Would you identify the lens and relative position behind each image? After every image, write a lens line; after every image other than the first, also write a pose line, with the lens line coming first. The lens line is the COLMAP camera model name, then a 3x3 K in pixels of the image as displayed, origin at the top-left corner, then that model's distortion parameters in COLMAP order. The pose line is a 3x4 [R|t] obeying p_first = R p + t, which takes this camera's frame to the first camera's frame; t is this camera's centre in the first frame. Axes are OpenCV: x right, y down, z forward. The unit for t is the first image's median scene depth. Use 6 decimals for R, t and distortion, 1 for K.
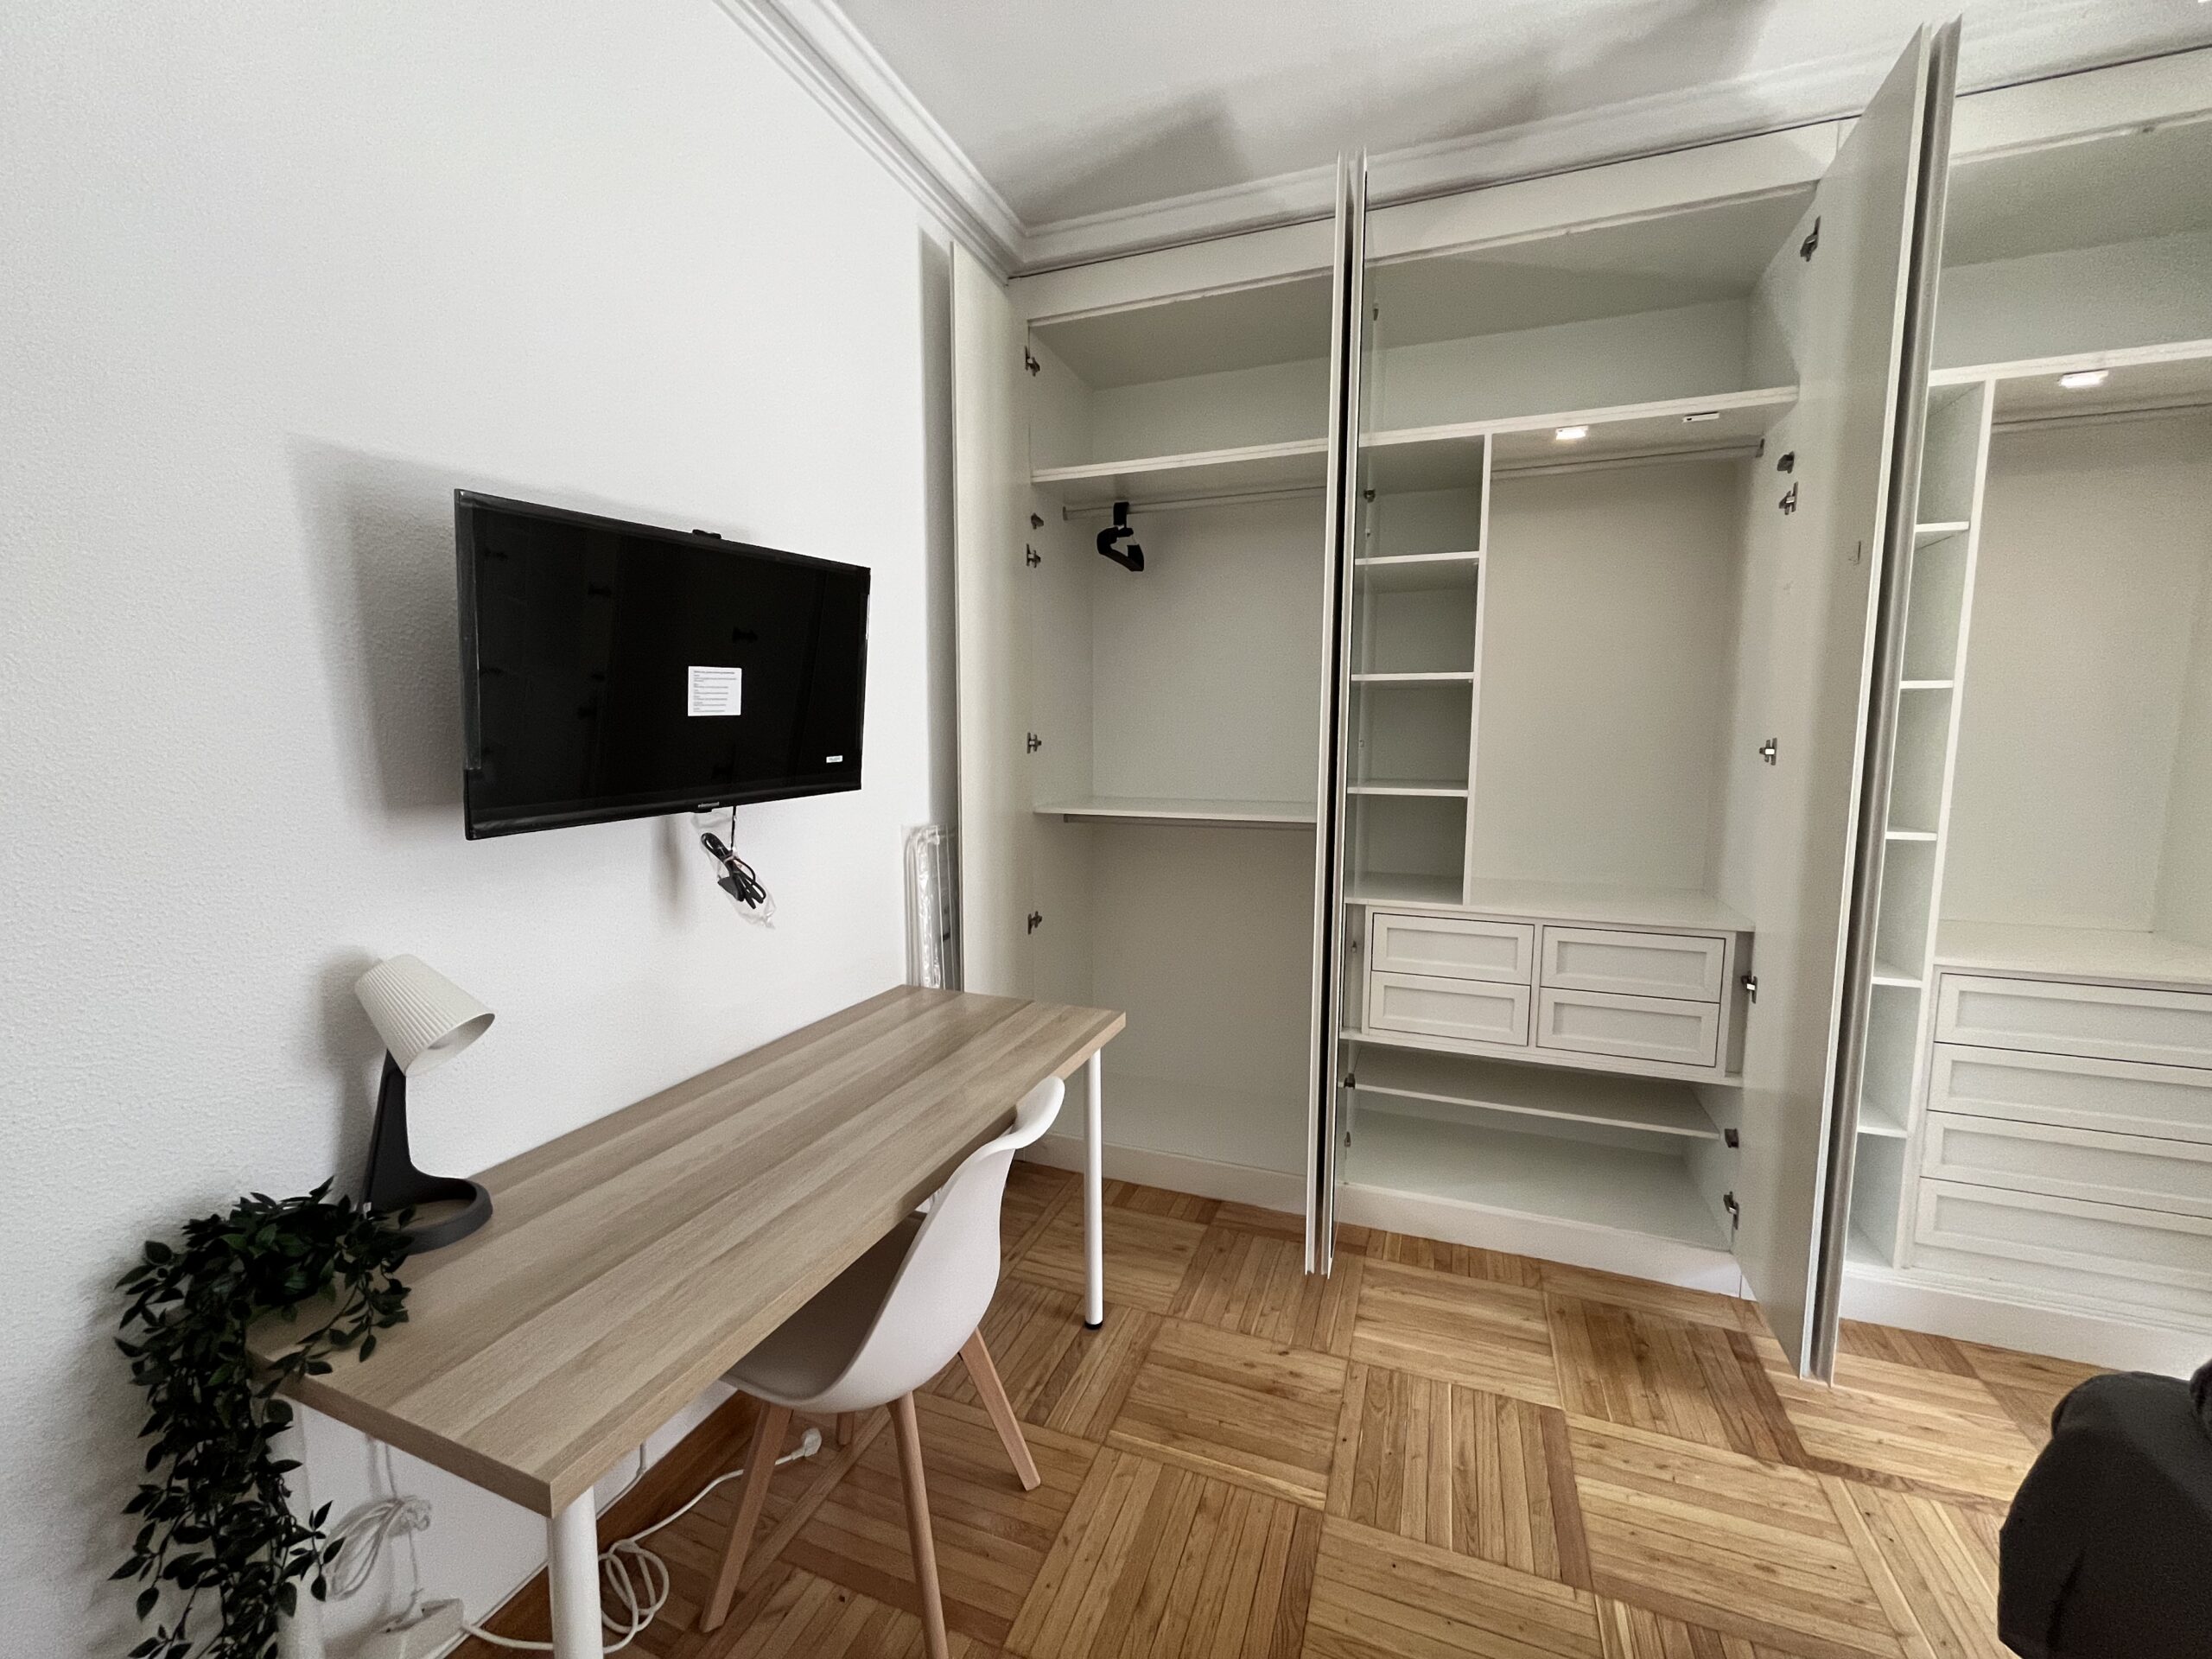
lens RADIAL K [[907.0, 0, 1094.8], [0, 907.0, 829.3], [0, 0, 1]] dist [0.000449, -0.000083]
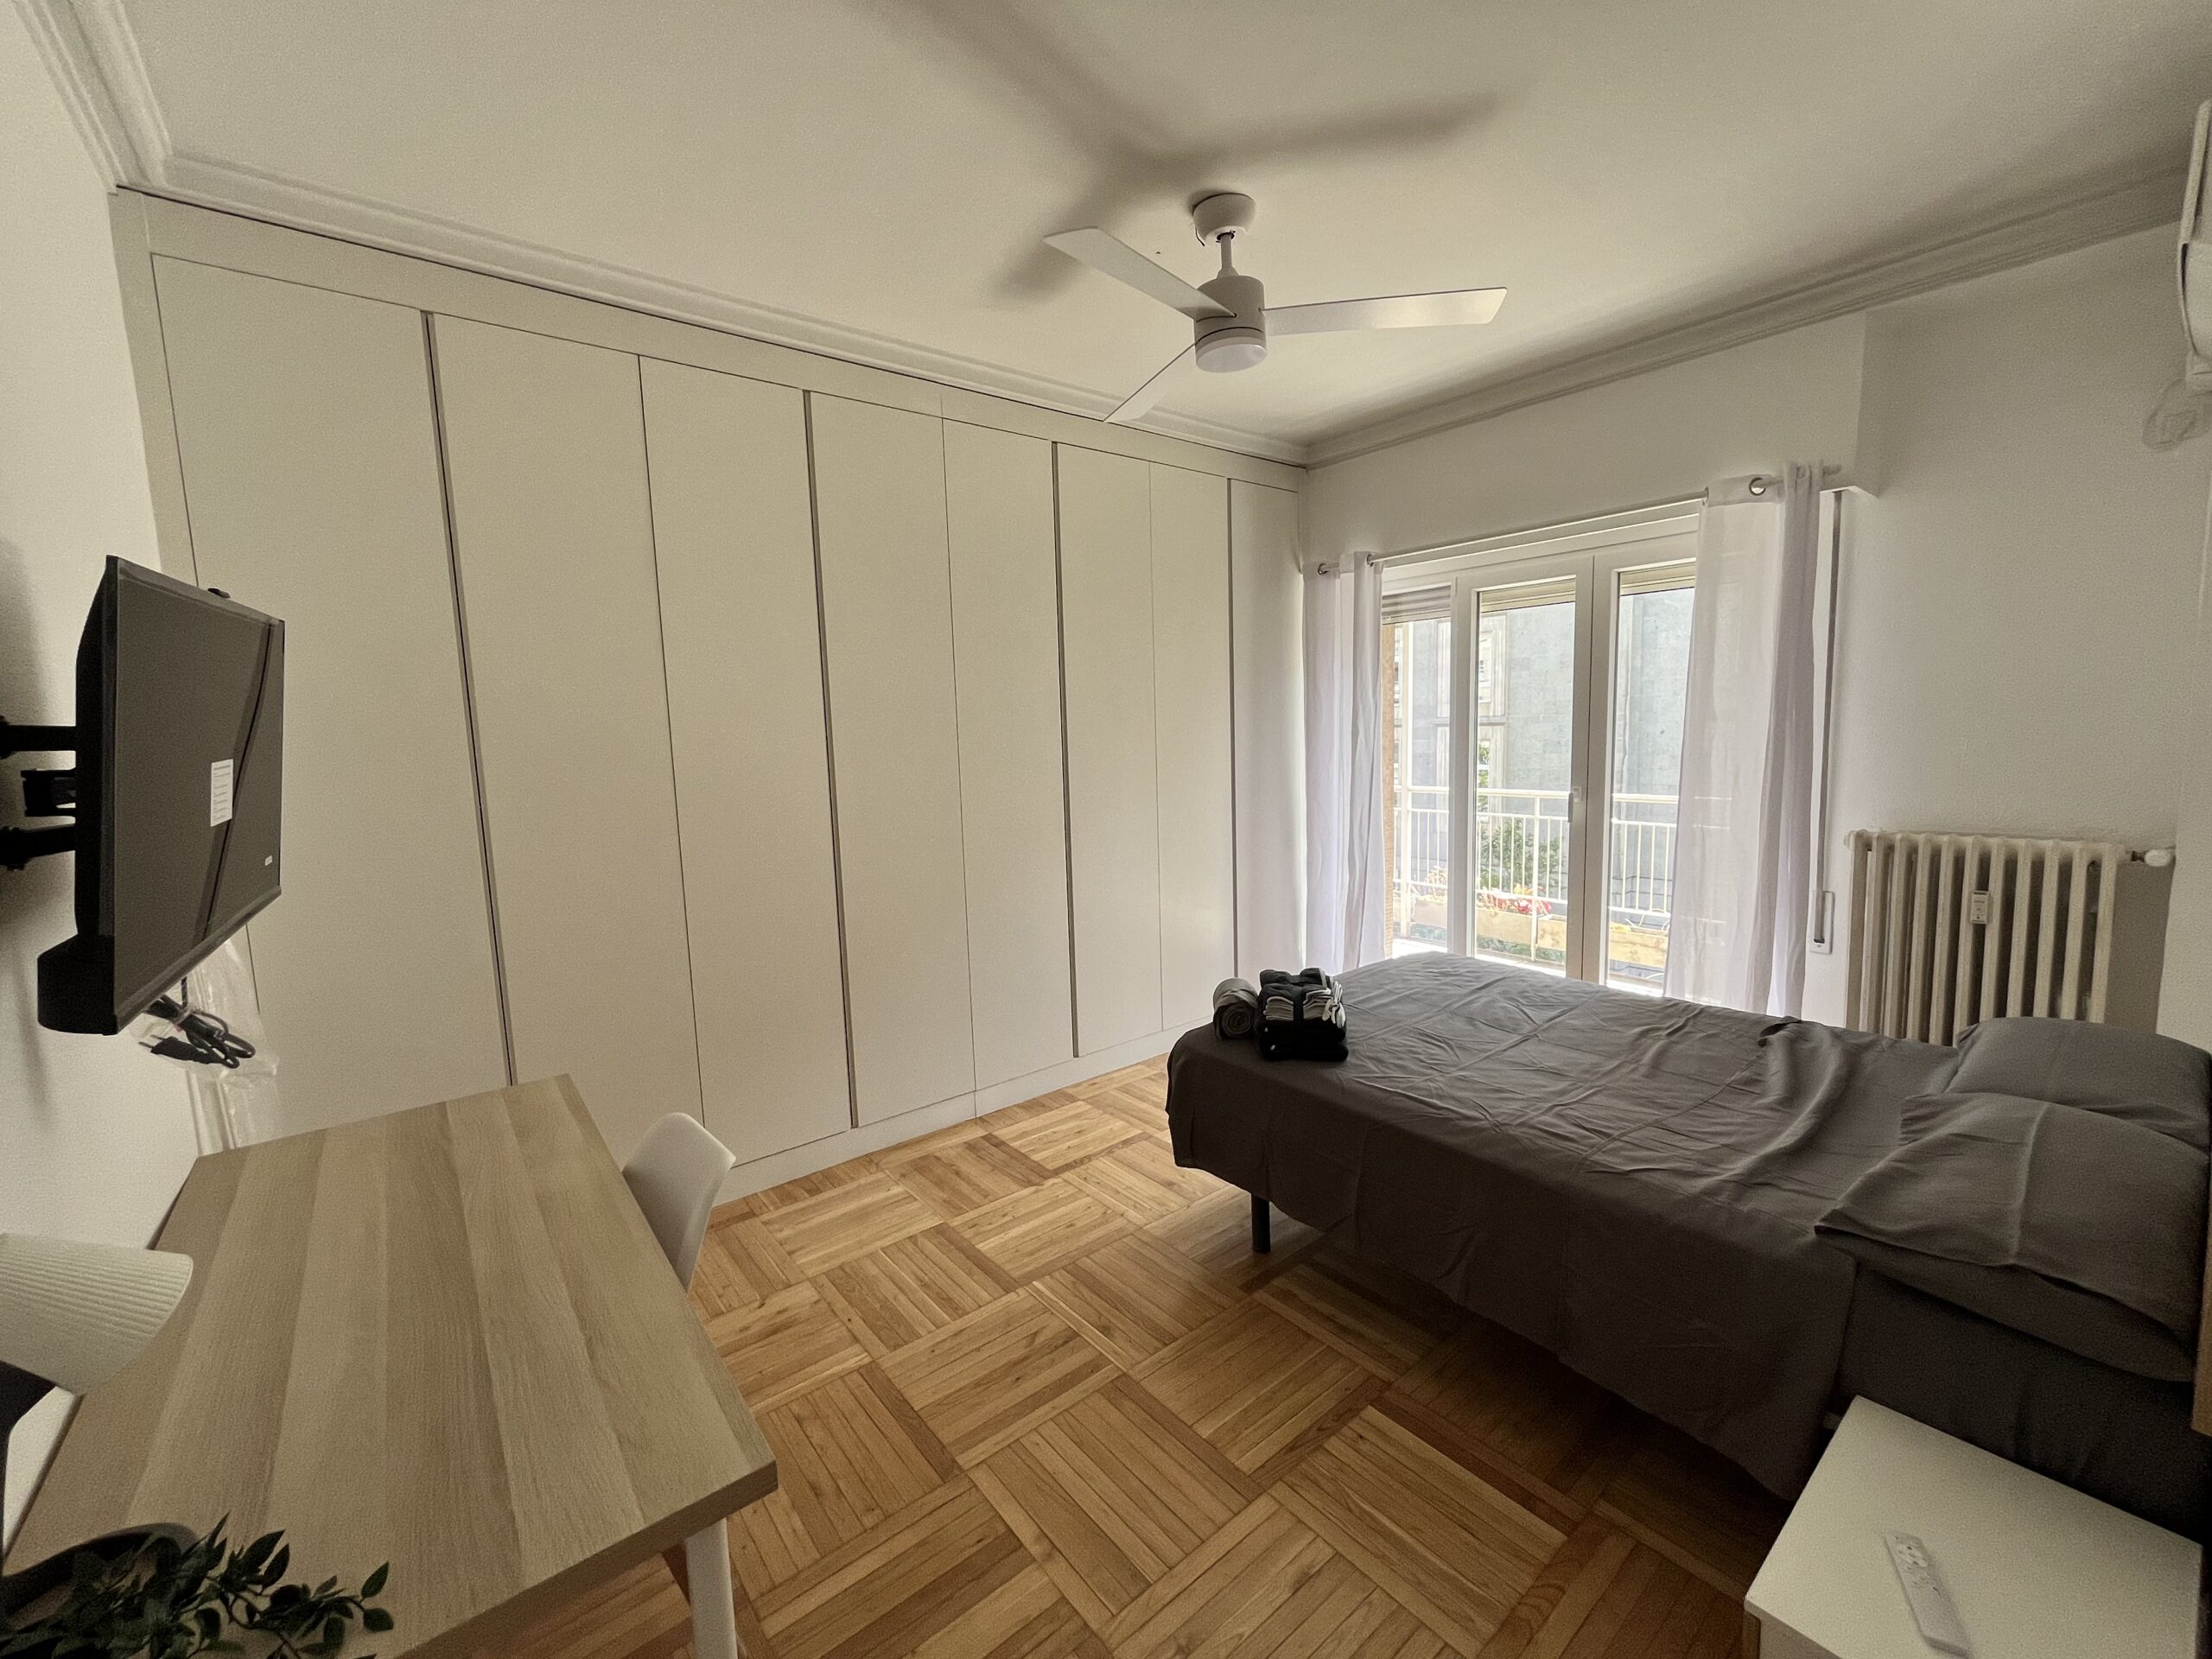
lens RADIAL K [[907.0, 0, 1110.6], [0, 907.0, 828.9], [0, 0, 1]] dist [0.000449, -0.000083]
pose [[0.493573, -0.119135, 0.861506, -0.503567], [0.122586, 0.990214, 0.066702, -0.056462], [-0.861022, 0.072687, 0.503347, -0.025039]]
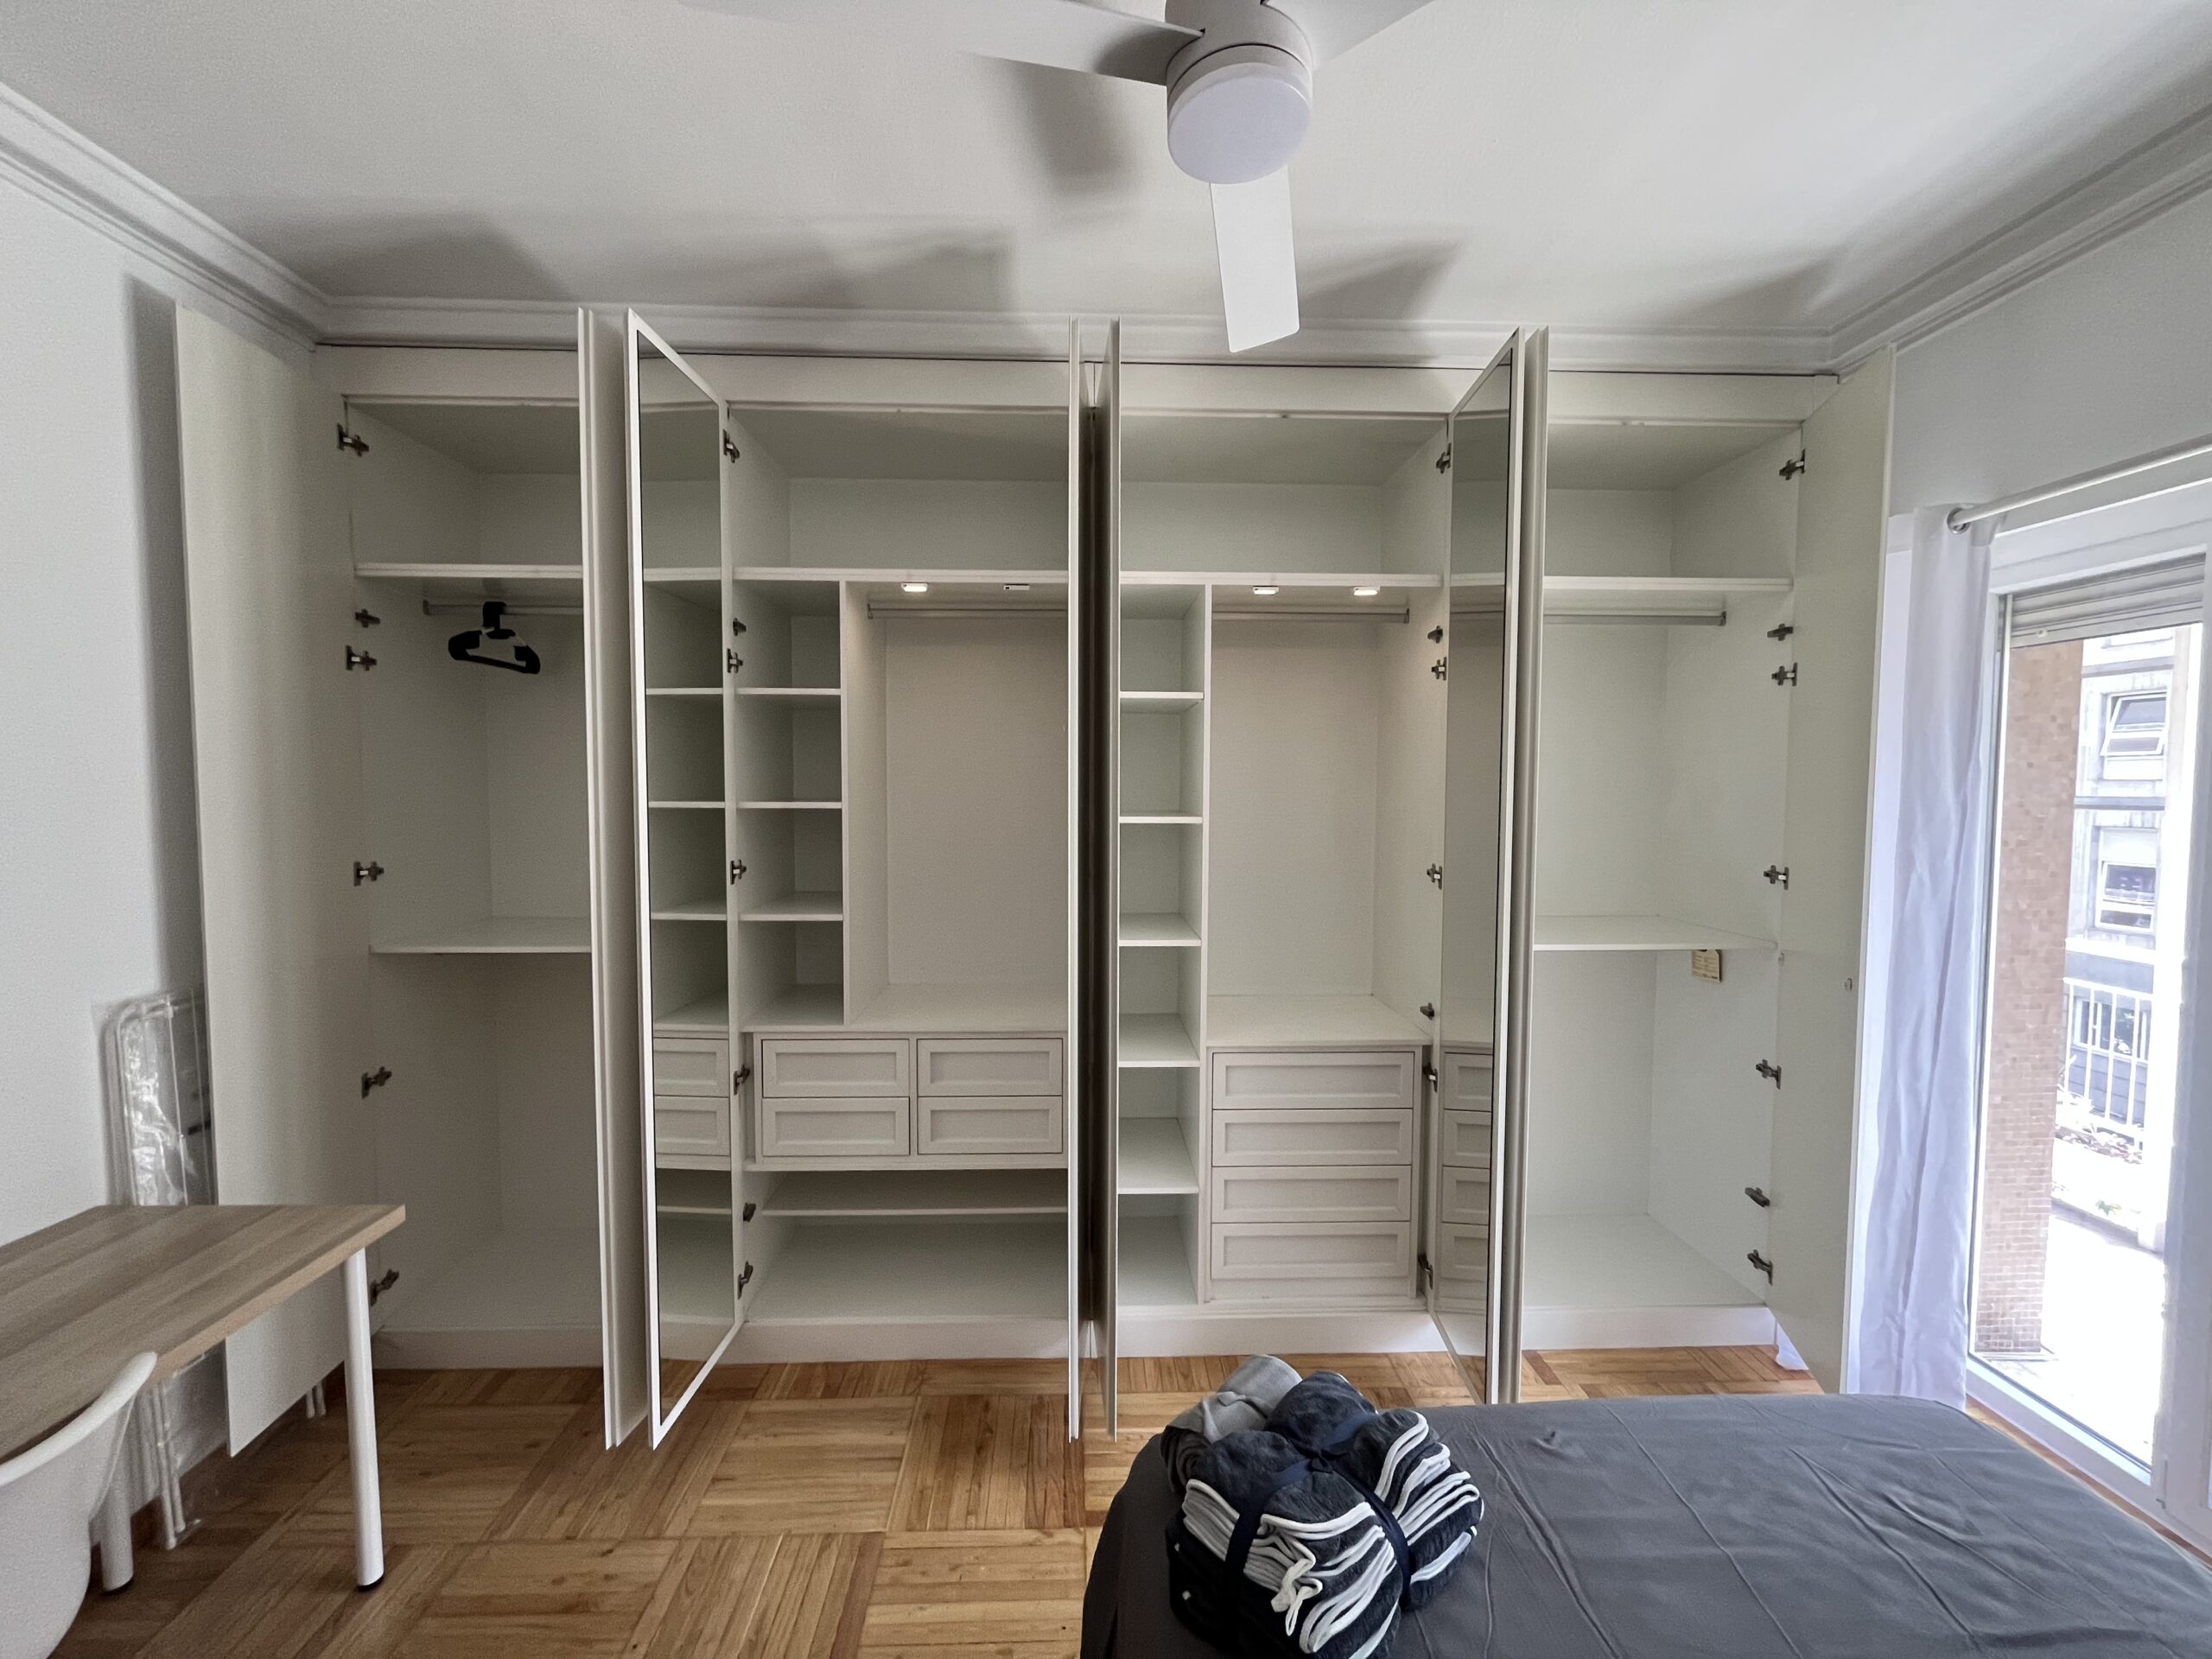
lens RADIAL K [[907.0, 0, 1097.1], [0, 907.0, 830.8], [0, 0, 1]] dist [0.000449, -0.000083]
pose [[0.920230, -0.019270, 0.390904, 0.318341], [0.040057, 0.998179, -0.045091, -0.093009], [-0.389323, 0.057152, 0.919326, -0.083304]]
